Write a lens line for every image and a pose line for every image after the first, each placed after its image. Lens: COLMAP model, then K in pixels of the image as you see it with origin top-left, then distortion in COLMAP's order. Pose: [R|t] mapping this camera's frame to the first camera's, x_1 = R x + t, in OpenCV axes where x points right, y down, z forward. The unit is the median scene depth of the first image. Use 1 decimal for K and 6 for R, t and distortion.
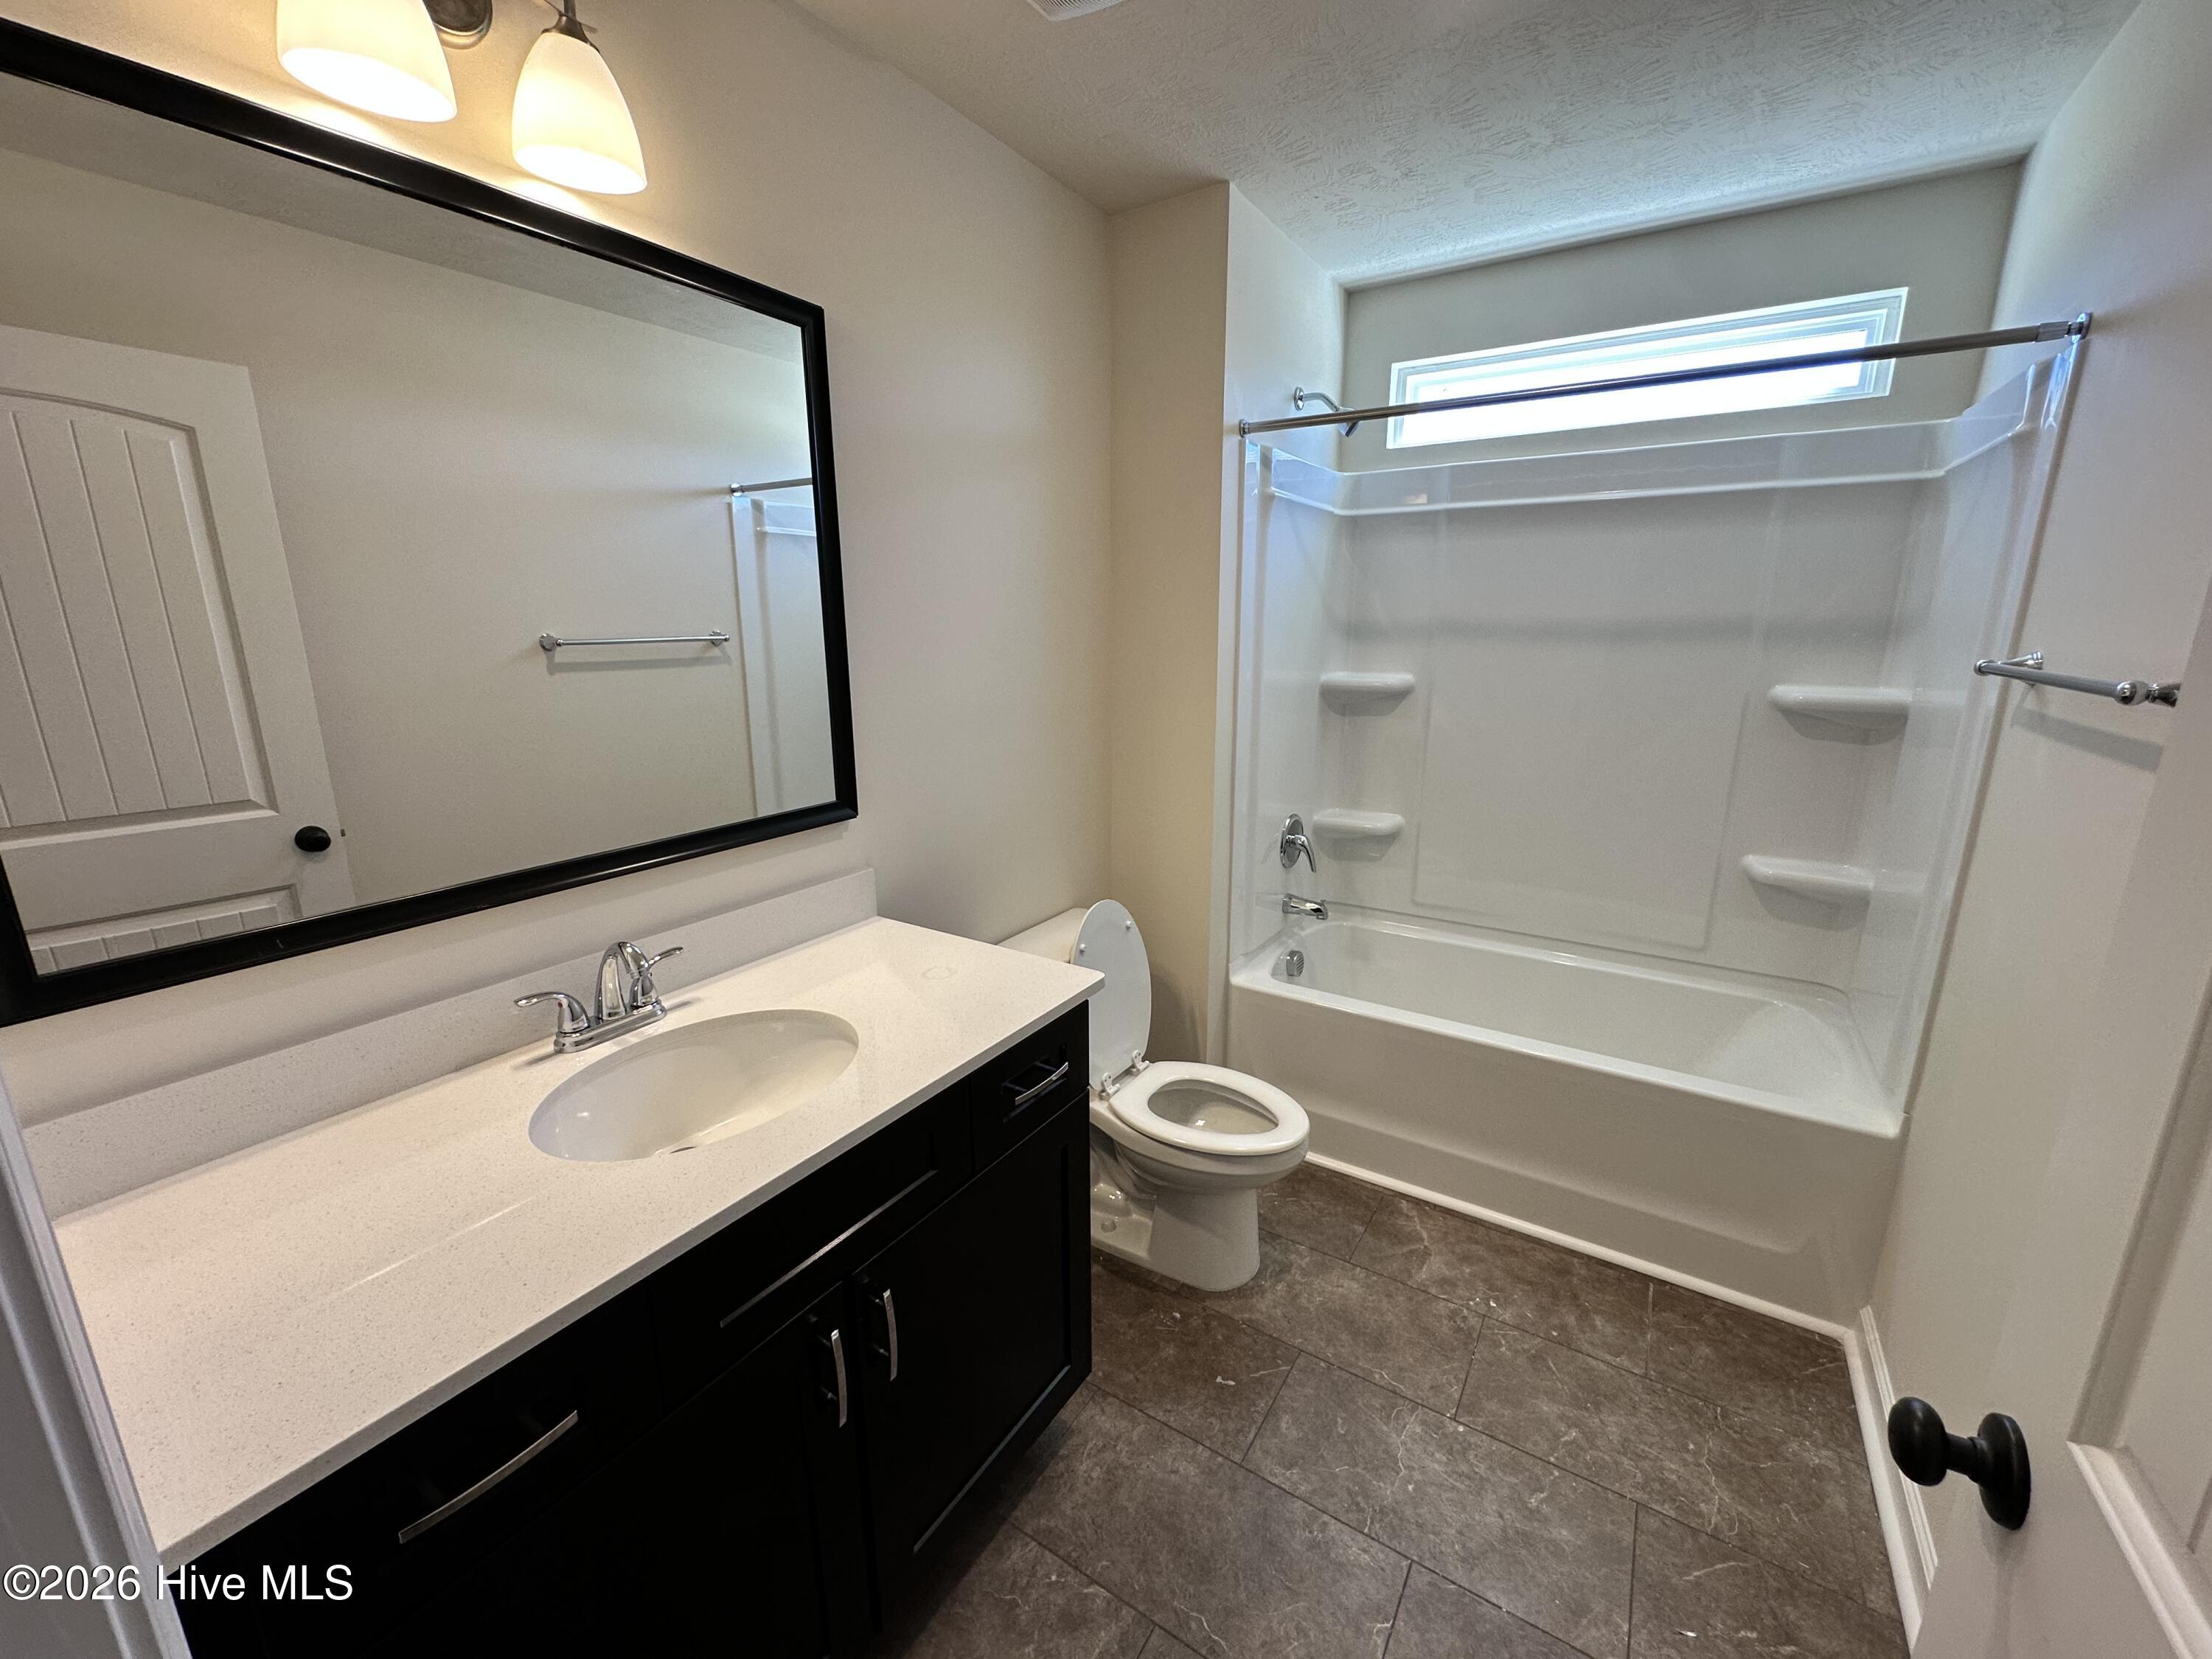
lens RADIAL K [[886.1, 0, 1106.0], [0, 886.1, 829.5], [0, 0, 1]] dist [-0.002194, 0.000186]
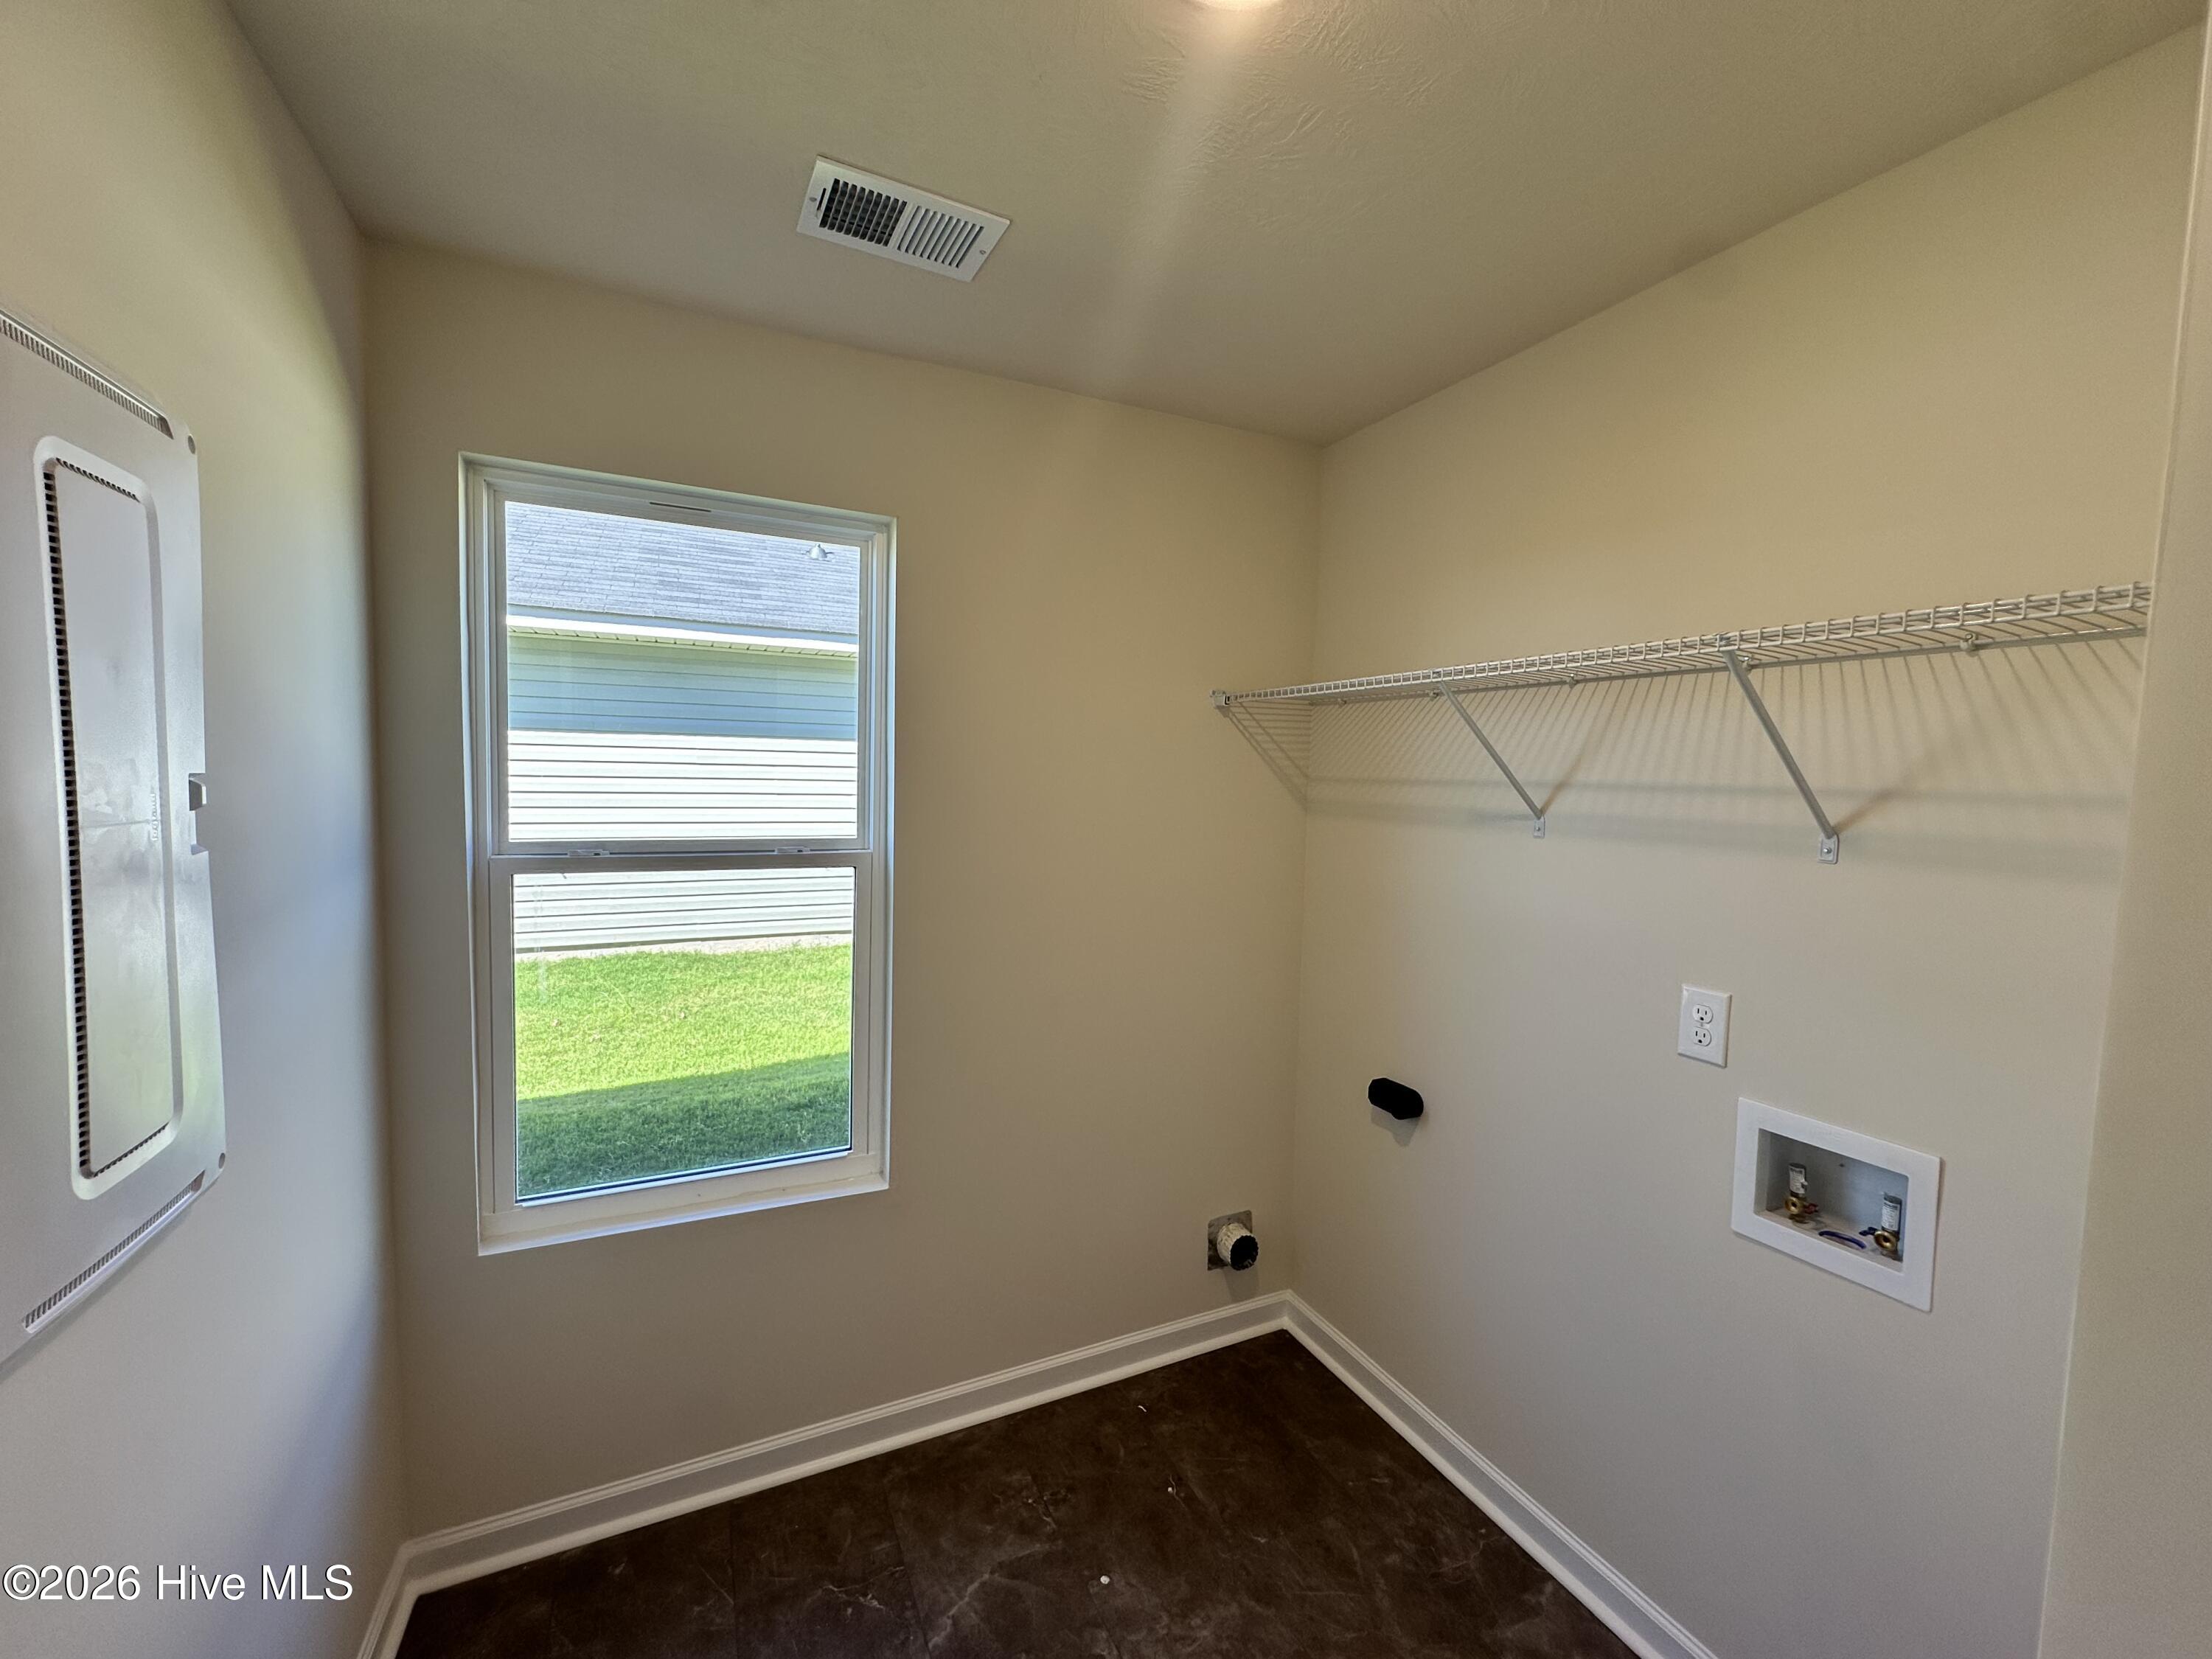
lens RADIAL K [[886.1, 0, 1106.0], [0, 886.1, 829.5], [0, 0, 1]] dist [-0.002194, 0.000186]
pose [[-0.853759, -0.052245, 0.518041, -0.419065], [0.097847, 0.961127, 0.258187, -0.444907], [-0.511392, 0.271118, -0.815459, 1.699139]]
